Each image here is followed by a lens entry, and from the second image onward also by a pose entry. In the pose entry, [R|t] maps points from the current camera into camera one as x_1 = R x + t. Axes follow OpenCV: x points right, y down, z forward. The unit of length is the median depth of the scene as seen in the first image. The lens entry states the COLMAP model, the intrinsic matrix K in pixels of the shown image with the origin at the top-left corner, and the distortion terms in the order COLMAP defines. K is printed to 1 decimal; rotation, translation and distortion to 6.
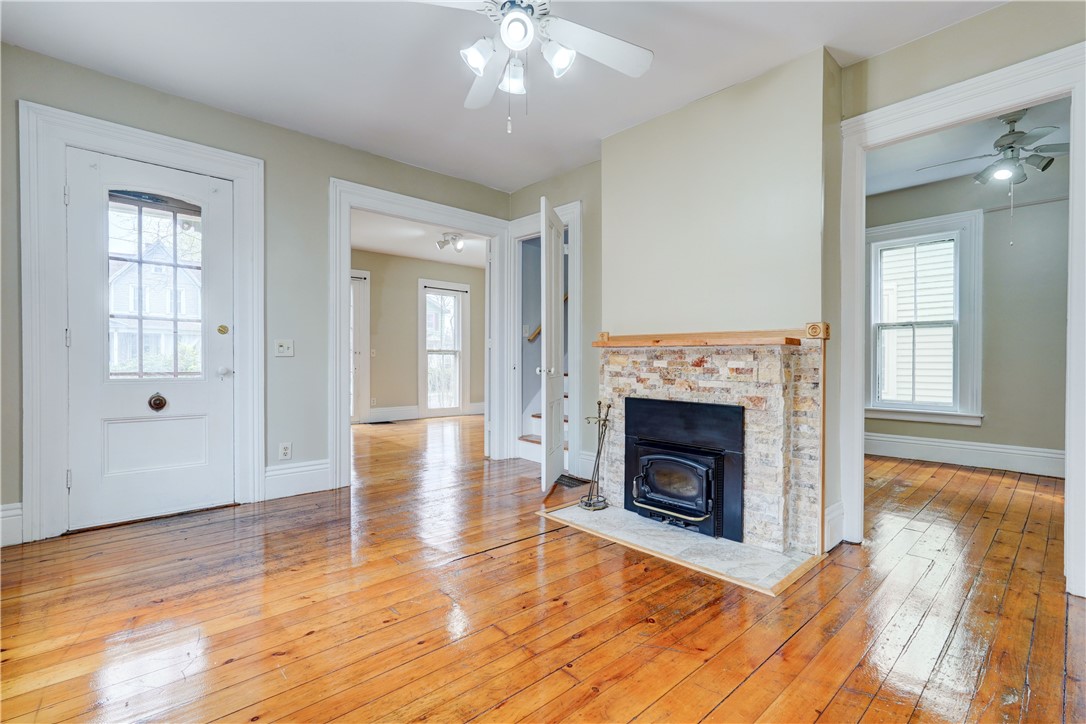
lens RADIAL K [[536.8, 0, 533.6], [0, 536.8, 363.9], [0, 0, 1]] dist [0.000333, 0.000663]
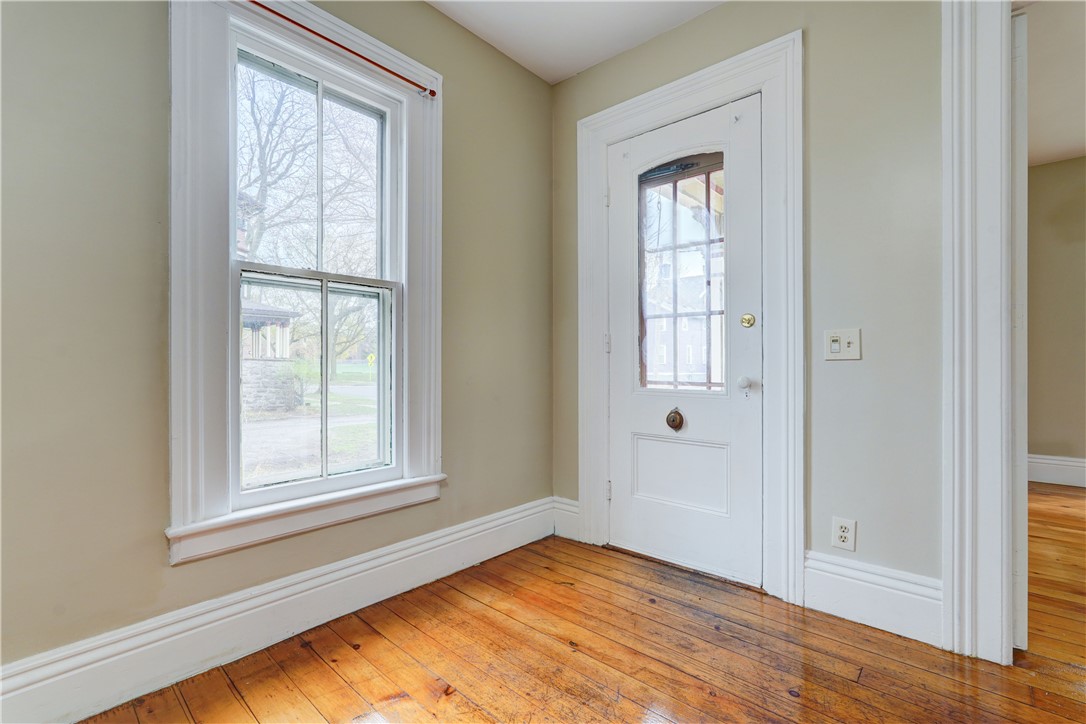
lens RADIAL K [[491.5, 0, 542.3], [0, 491.5, 364.6], [0, 0, 1]] dist [-0.003887, 0.000080]
pose [[0.125412, -0.004480, -0.992095, -0.006423], [-0.005877, 0.999969, -0.005259, -0.005042], [0.992087, 0.006491, 0.125382, 0.736704]]
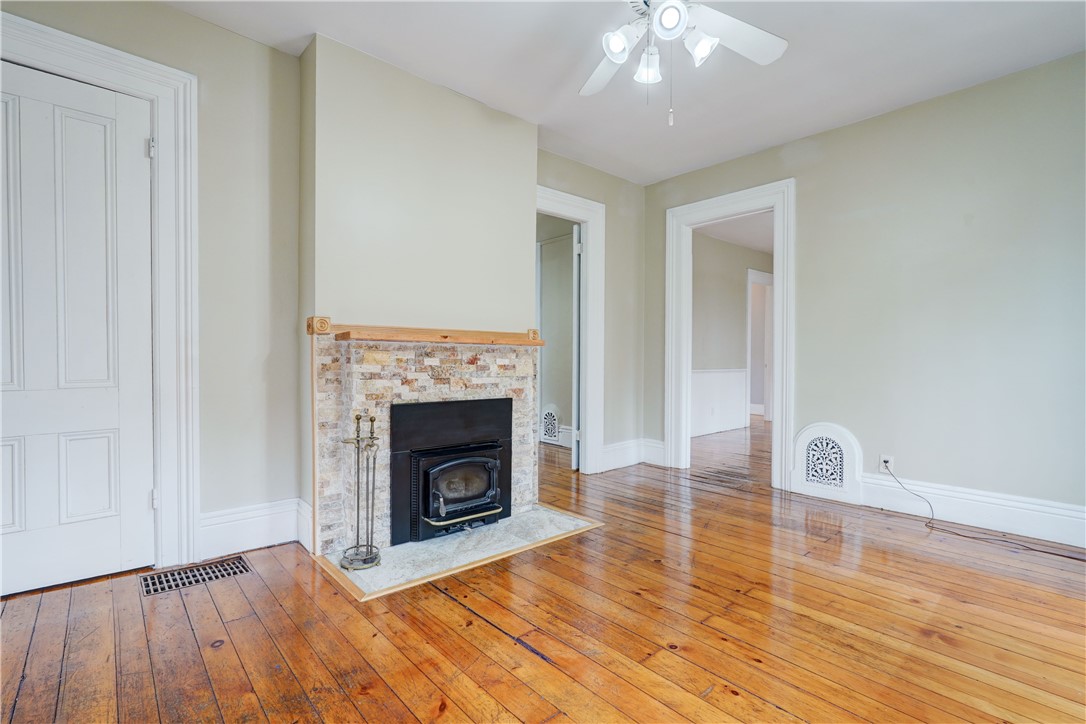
lens RADIAL K [[526.9, 0, 586.0], [0, 526.9, 362.7], [0, 0, 1]] dist [-0.000943, 0.000491]
pose [[-0.095912, -0.013065, 0.995304, -0.670046], [0.000093, 0.999914, 0.013135, -0.010260], [-0.995390, 0.001352, -0.095903, 0.847252]]
